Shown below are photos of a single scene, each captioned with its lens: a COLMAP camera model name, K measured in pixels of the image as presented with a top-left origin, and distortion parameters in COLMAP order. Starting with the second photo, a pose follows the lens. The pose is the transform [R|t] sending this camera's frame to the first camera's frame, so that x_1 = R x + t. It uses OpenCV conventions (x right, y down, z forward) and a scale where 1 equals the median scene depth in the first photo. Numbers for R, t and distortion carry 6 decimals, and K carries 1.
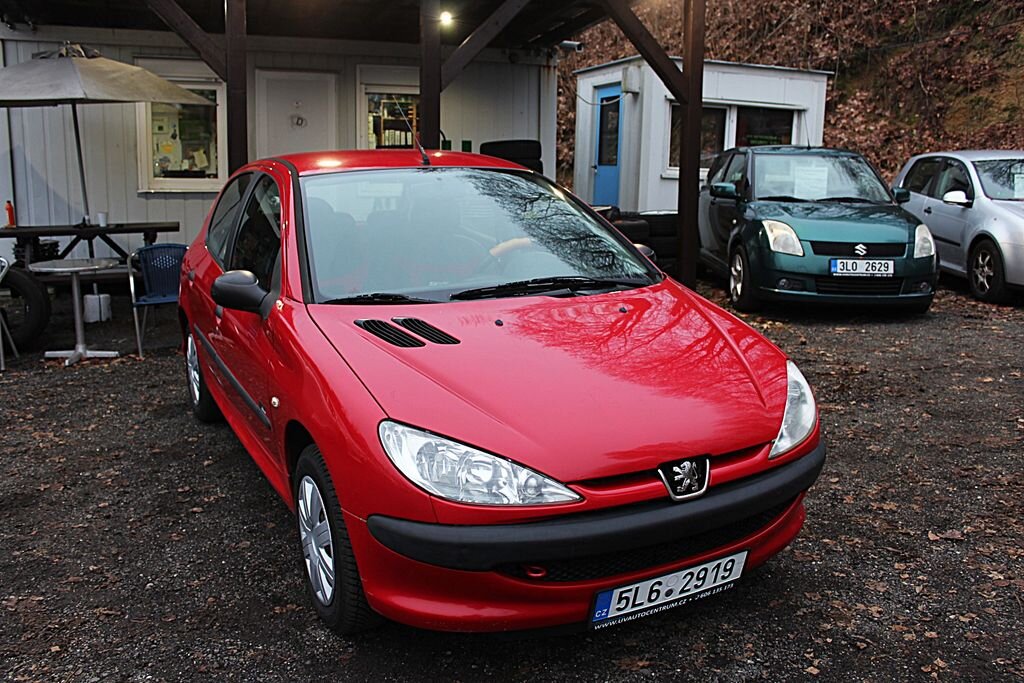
lens RADIAL K [[906.6, 0, 512.4], [0, 906.6, 338.2], [0, 0, 1]] dist [-0.149761, 0.138494]
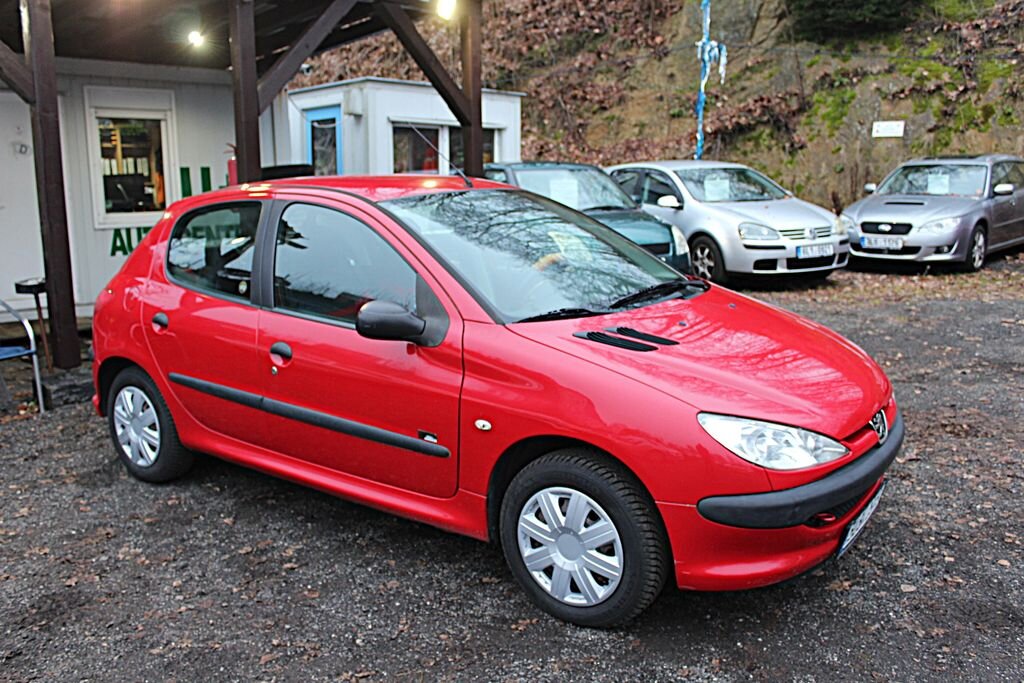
lens RADIAL K [[903.6, 0, 513.0], [0, 903.6, 339.9], [0, 0, 1]] dist [-0.160723, 0.155198]
pose [[0.894334, -0.101234, 0.435796, -0.272727], [0.108940, 0.994021, 0.007344, -0.011234], [-0.433934, 0.040908, 0.900015, 0.030225]]
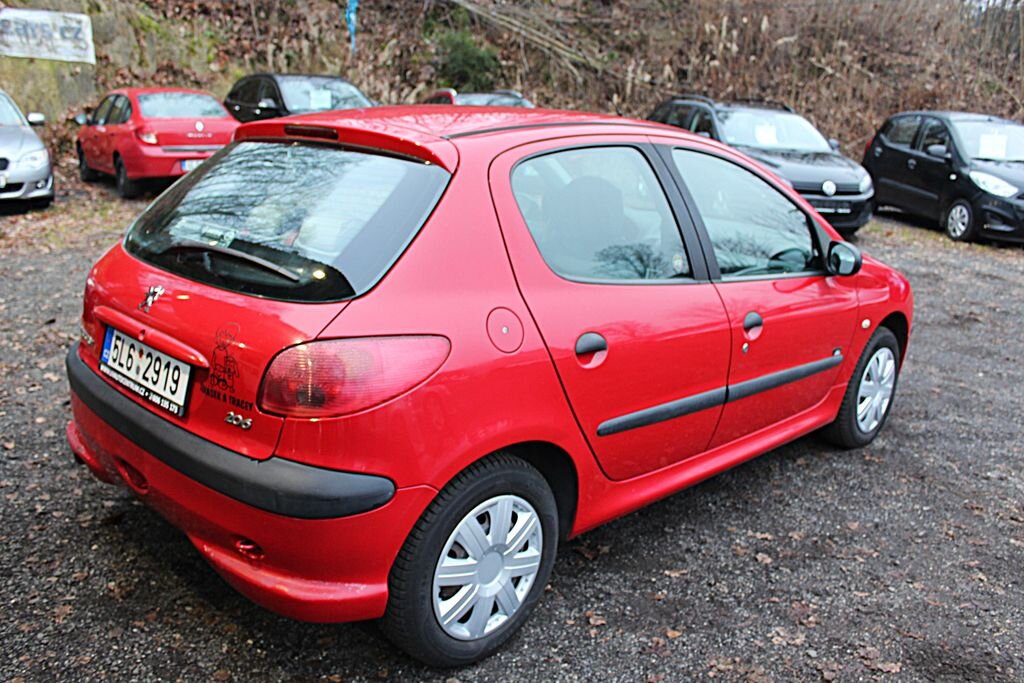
lens RADIAL K [[903.6, 0, 513.0], [0, 903.6, 339.9], [0, 0, 1]] dist [-0.160723, 0.155198]
pose [[-0.309477, -0.250483, 0.917323, -0.530745], [0.146289, 0.940657, 0.306208, -0.154600], [-0.939587, 0.228959, -0.254469, 0.744966]]
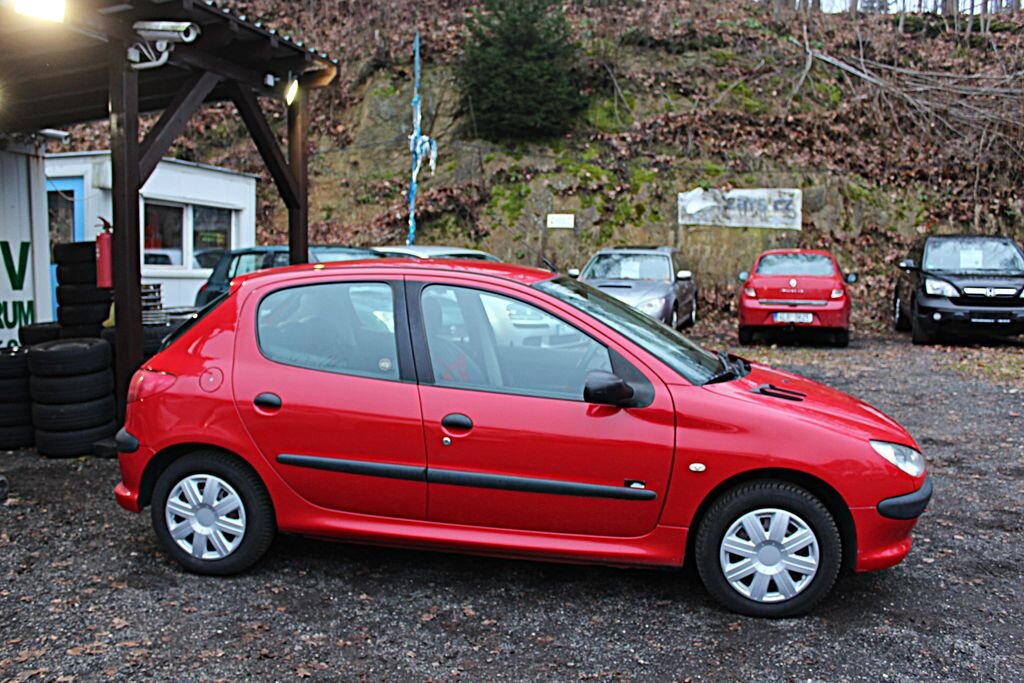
lens RADIAL K [[903.6, 0, 513.0], [0, 903.6, 339.9], [0, 0, 1]] dist [-0.160723, 0.155198]
pose [[0.599926, -0.071968, 0.796812, -0.571081], [0.147003, 0.988905, -0.021361, -0.047089], [-0.786434, 0.129949, 0.603850, 0.176363]]
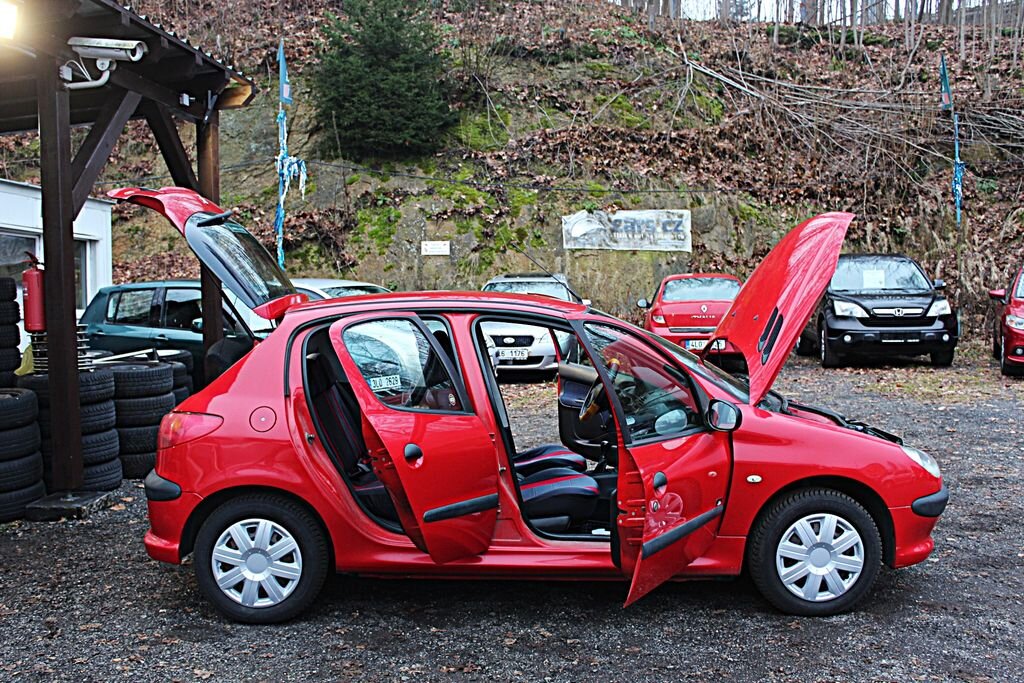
lens RADIAL K [[1030.9, 0, 512.0], [0, 1030.9, 341.5], [0, 0, 1]] dist [-0.132028, 0.140134]
pose [[0.446982, -0.056948, 0.892728, -0.728166], [0.184946, 0.982292, -0.029940, -0.062182], [-0.875215, 0.178489, 0.449600, 0.244122]]
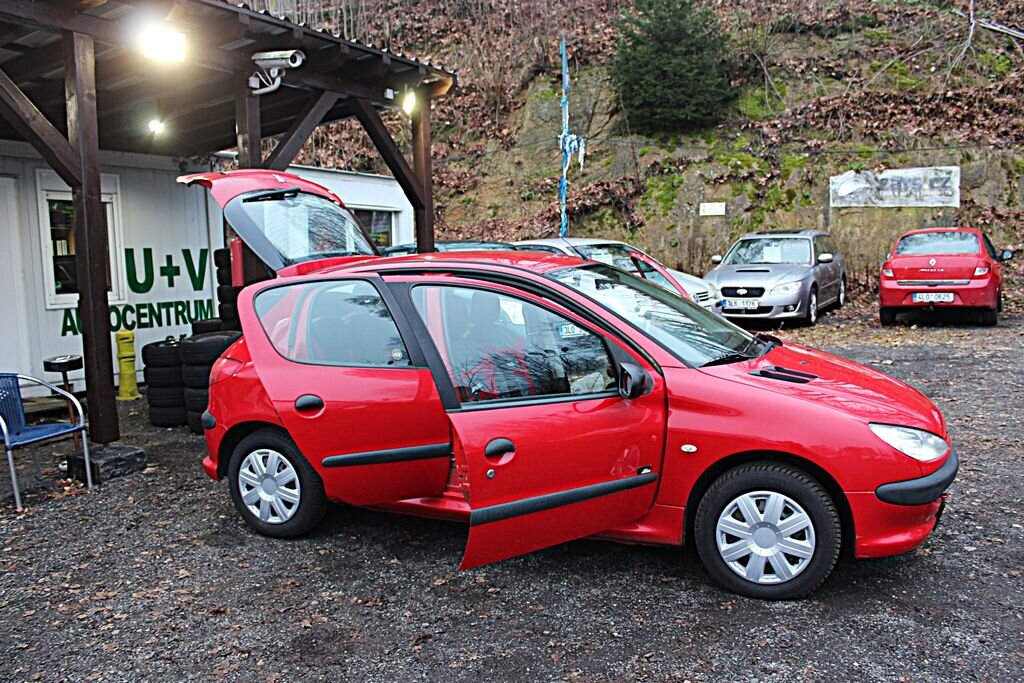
lens RADIAL K [[850.0, 0, 512.1], [0, 850.0, 345.0], [0, 0, 1]] dist [-0.166407, 0.149050]
pose [[0.763725, -0.099188, 0.637876, -0.490419], [0.156908, 0.987014, -0.034386, -0.029068], [-0.626182, 0.126350, 0.769371, 0.093057]]
